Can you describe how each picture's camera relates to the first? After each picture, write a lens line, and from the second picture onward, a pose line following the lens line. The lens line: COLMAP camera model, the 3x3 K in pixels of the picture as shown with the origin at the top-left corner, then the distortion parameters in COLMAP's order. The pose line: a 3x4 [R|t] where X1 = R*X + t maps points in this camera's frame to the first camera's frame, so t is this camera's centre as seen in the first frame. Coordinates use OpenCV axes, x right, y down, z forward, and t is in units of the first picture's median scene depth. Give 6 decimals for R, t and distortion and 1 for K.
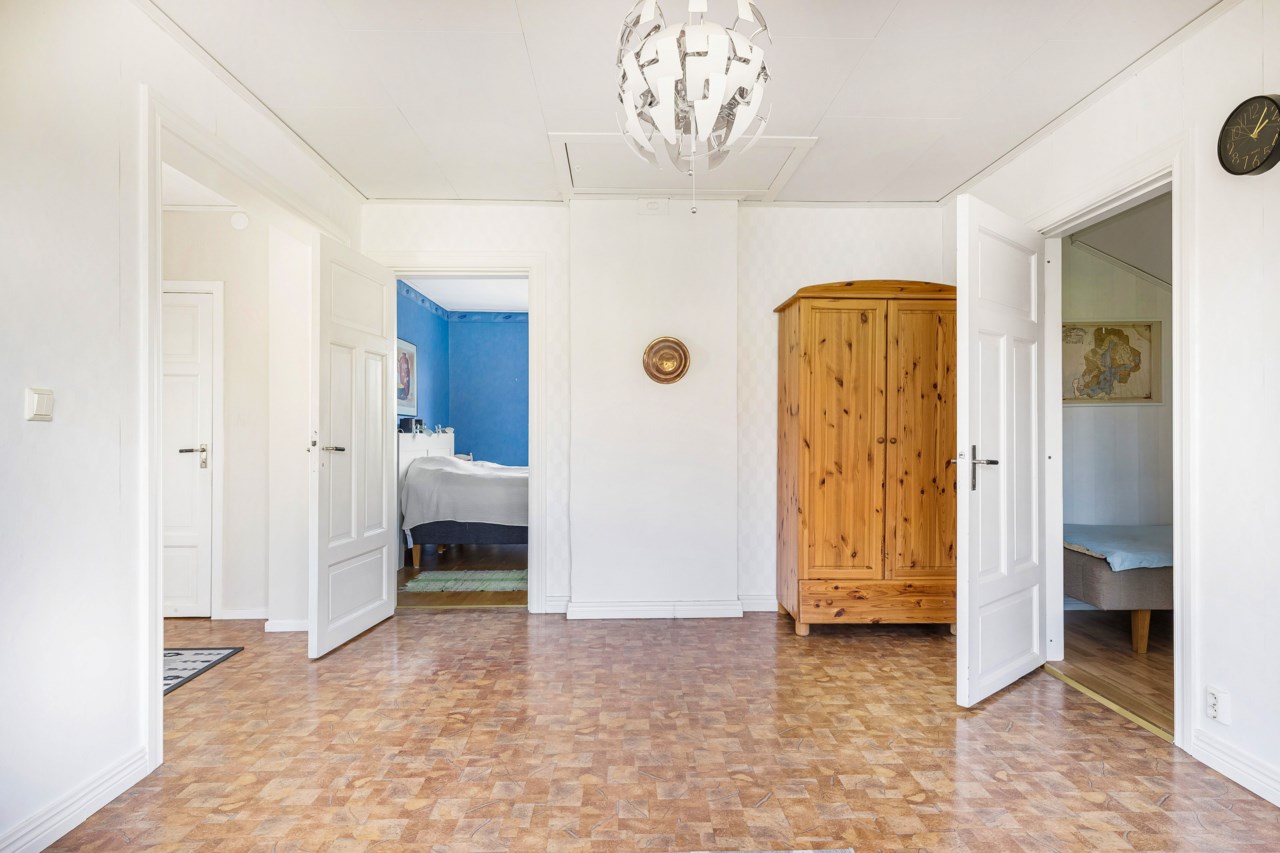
lens RADIAL K [[727.3, 0, 641.6], [0, 727.3, 427.9], [0, 0, 1]] dist [-0.002352, -0.000376]
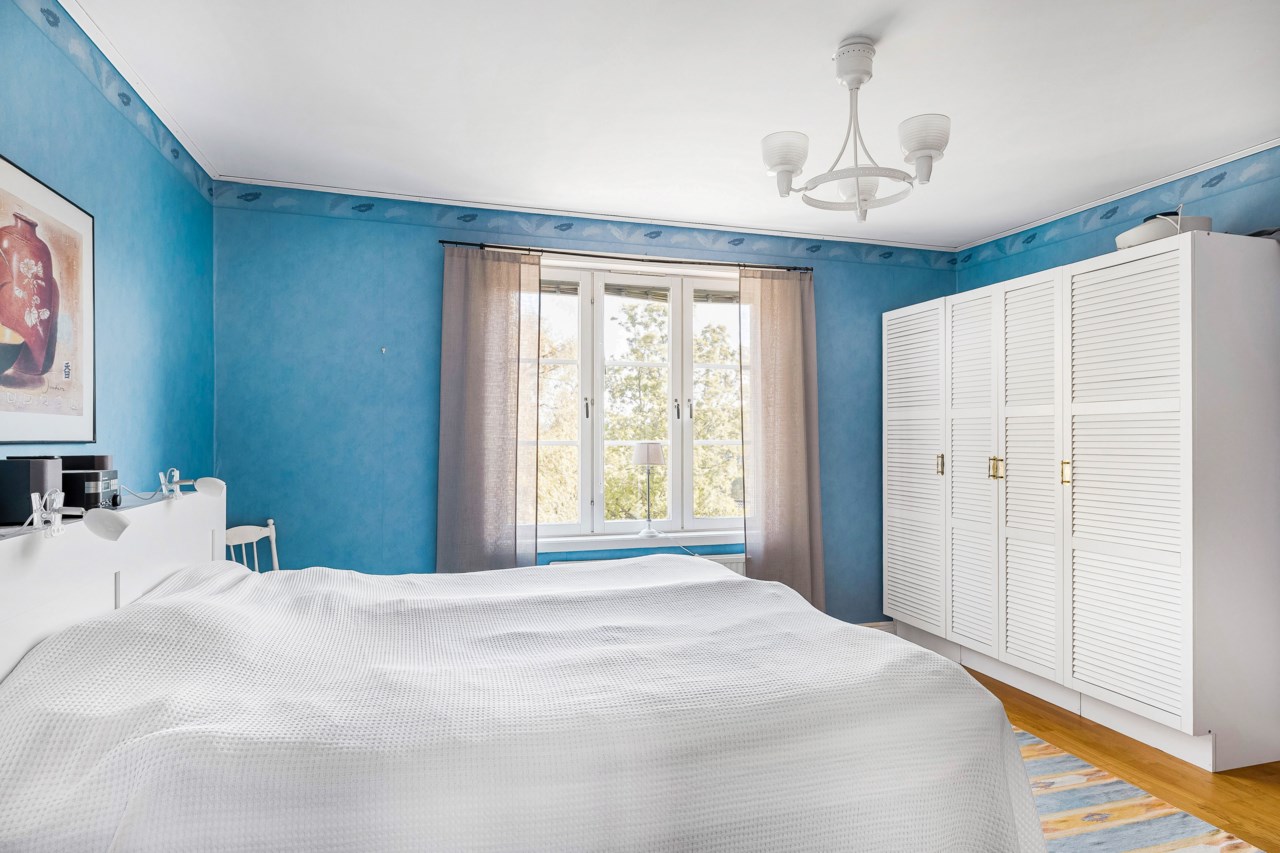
lens RADIAL K [[727.3, 0, 640.1], [0, 727.3, 426.4], [0, 0, 1]] dist [-0.002352, -0.000376]
pose [[0.966462, 0.001891, 0.256803, -0.152297], [0.000193, 0.999967, -0.008089, -0.018857], [-0.256810, 0.007868, 0.966430, 0.602093]]
